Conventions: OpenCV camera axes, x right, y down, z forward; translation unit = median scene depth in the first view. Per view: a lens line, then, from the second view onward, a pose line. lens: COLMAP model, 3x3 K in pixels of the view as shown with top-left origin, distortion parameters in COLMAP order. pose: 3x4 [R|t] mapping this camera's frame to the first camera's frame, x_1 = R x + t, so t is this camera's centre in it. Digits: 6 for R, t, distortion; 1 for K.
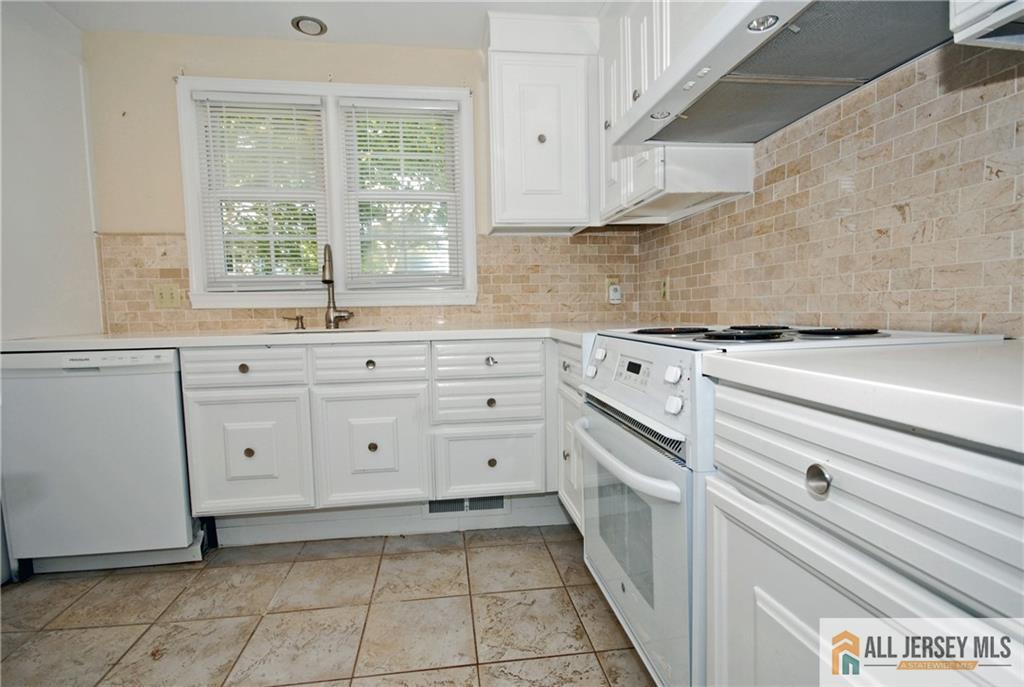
lens RADIAL K [[490.2, 0, 508.9], [0, 490.2, 346.6], [0, 0, 1]] dist [0.001202, 0.000753]
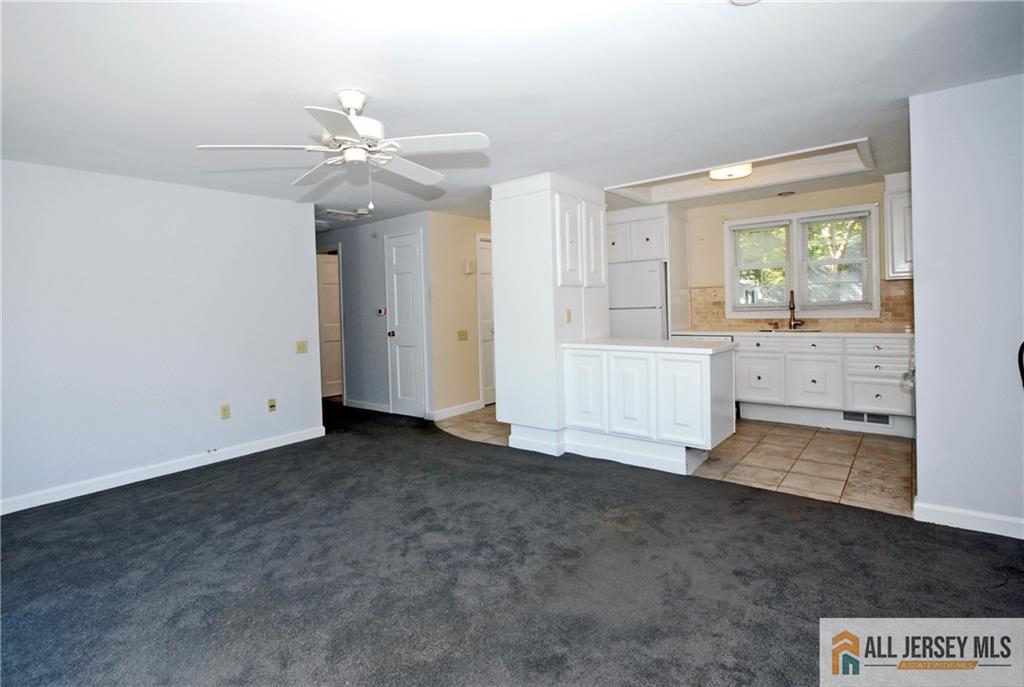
lens RADIAL K [[511.5, 0, 489.3], [0, 511.5, 302.7], [0, 0, 1]] dist [-0.001492, 0.000210]
pose [[0.668956, -0.006216, -0.743276, 0.489403], [-0.039022, 0.998292, -0.043469, -0.003932], [0.742277, 0.058083, 0.667571, -1.759504]]
